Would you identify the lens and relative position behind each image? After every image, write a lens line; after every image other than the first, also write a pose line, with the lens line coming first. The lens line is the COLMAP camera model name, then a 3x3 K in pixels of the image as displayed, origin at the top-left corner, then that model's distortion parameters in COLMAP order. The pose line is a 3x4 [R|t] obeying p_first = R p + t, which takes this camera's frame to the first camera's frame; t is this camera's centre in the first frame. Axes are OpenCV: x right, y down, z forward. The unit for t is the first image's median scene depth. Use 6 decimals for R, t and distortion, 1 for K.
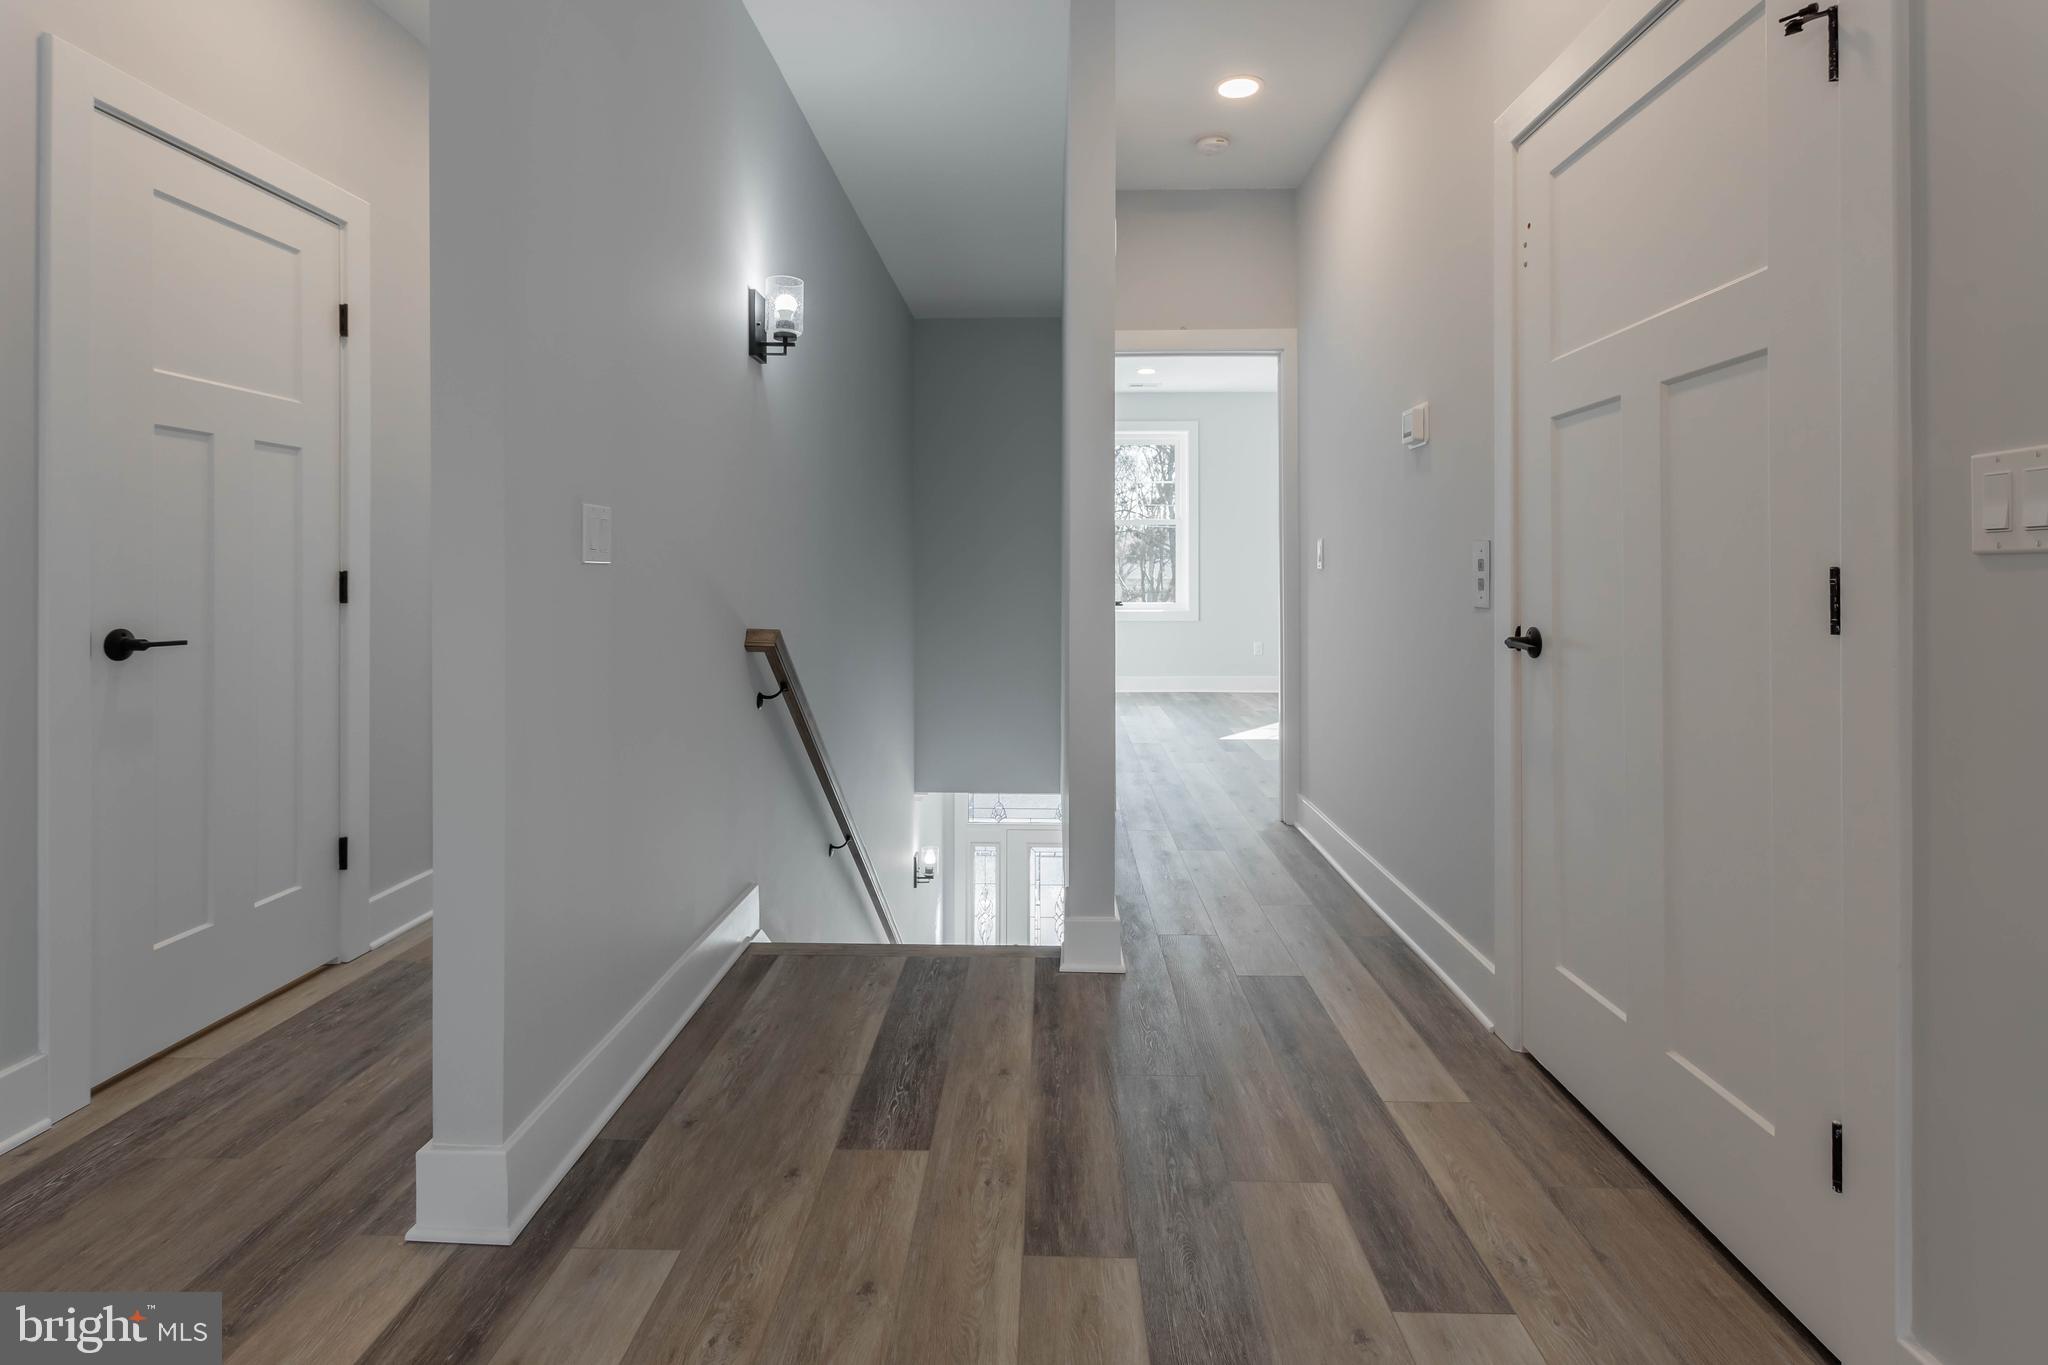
lens RADIAL K [[1029.3, 0, 1055.4], [0, 1029.3, 686.7], [0, 0, 1]] dist [-0.002705, 0.000036]
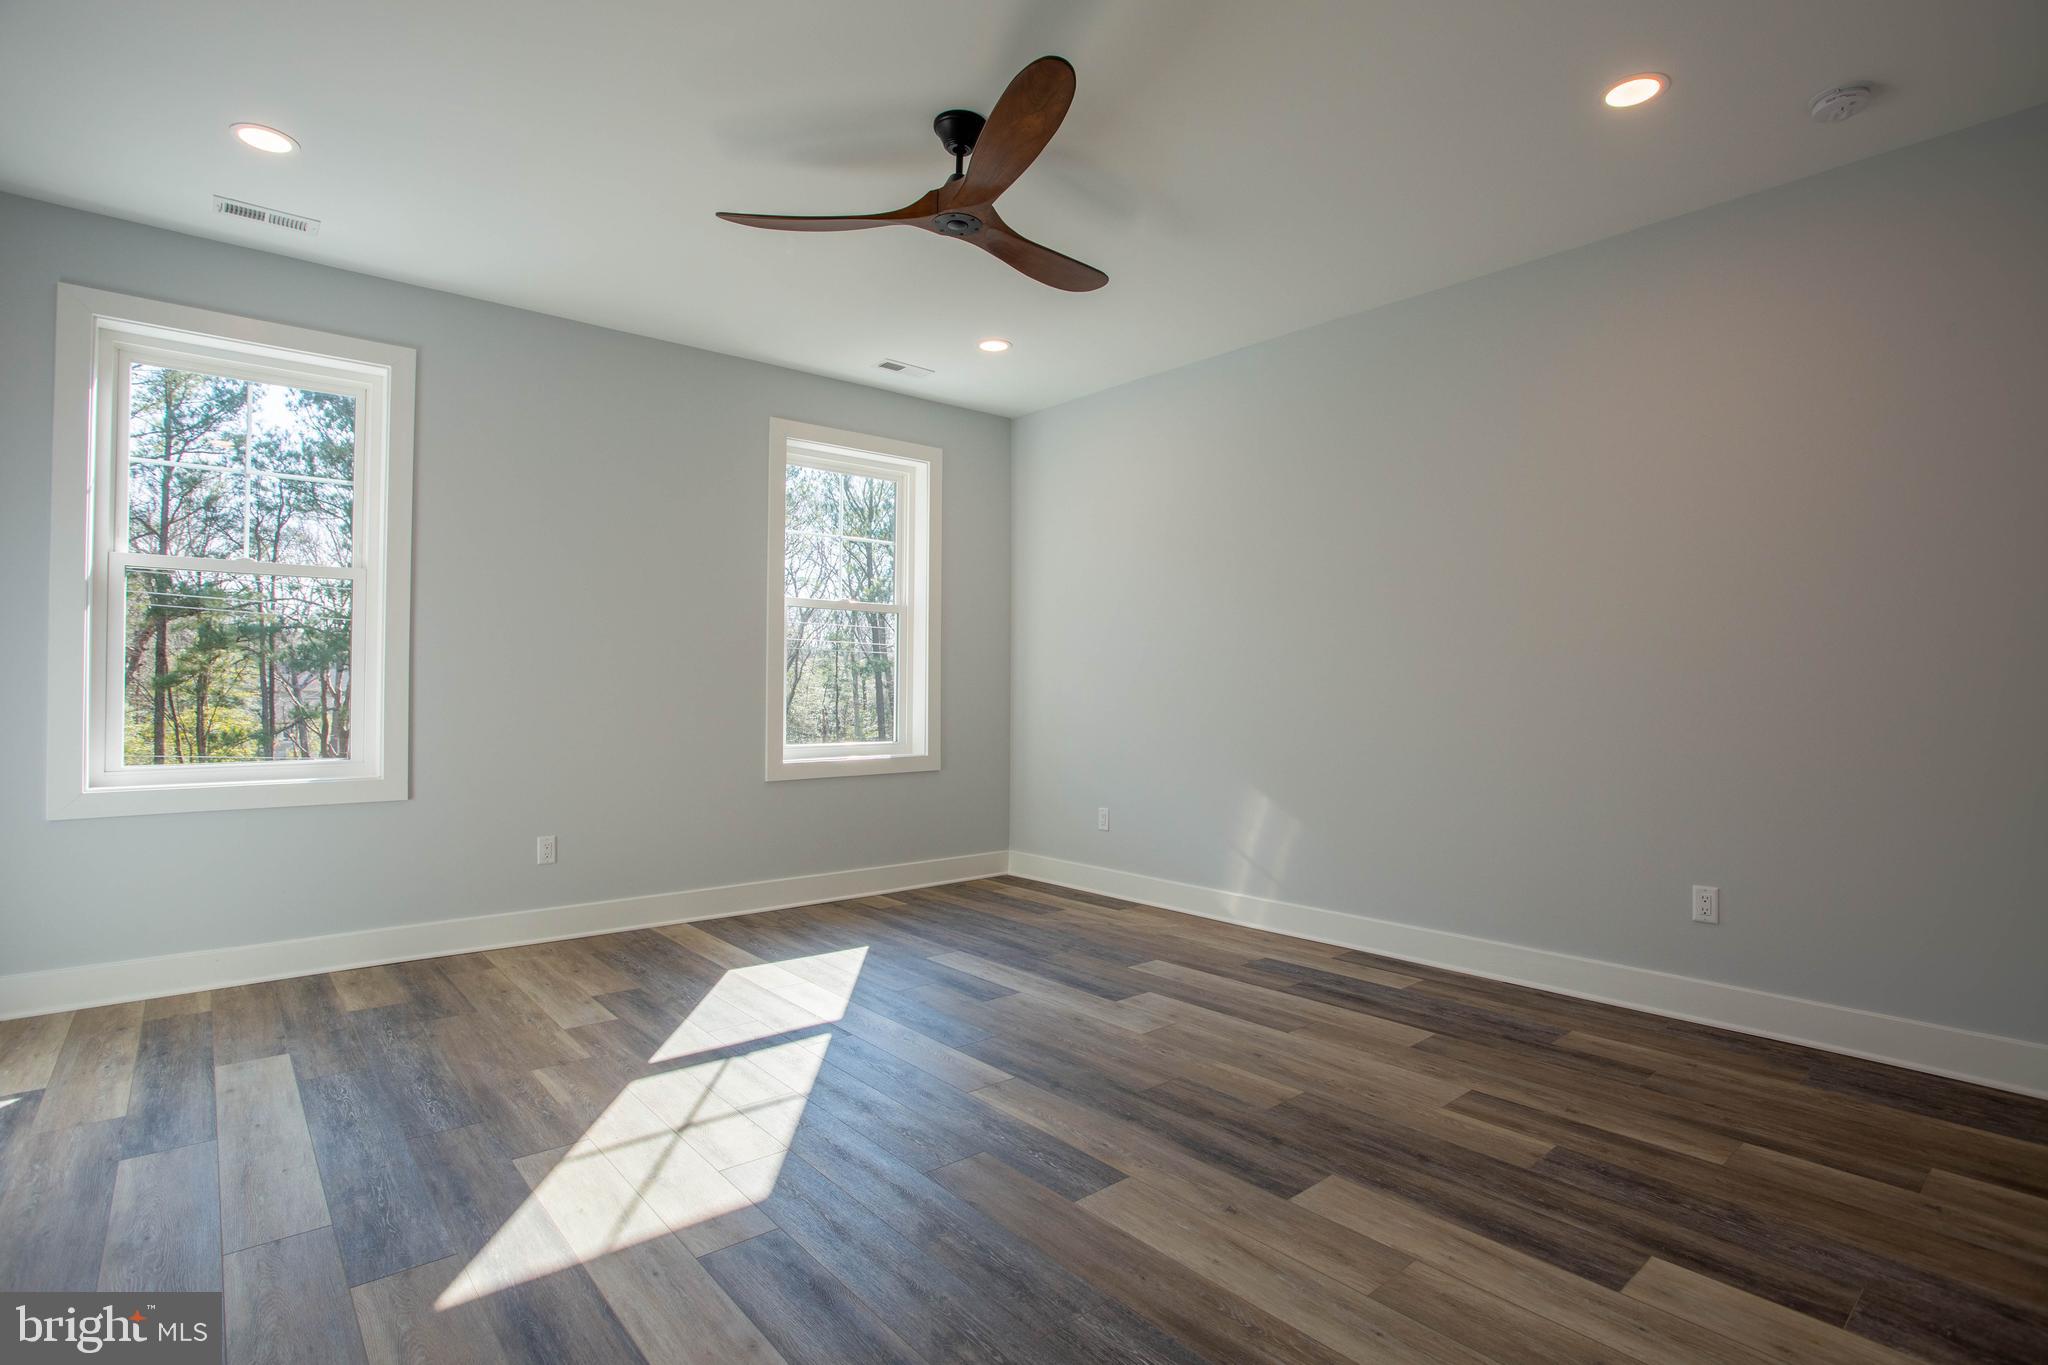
lens RADIAL K [[1029.3, 0, 1055.4], [0, 1029.3, 686.7], [0, 0, 1]] dist [-0.002705, 0.000036]
pose [[0.765203, 0.021791, 0.643420, 0.016060], [0.051635, 0.994130, -0.095077, -0.013516], [-0.641715, 0.105977, 0.759586, 0.118416]]
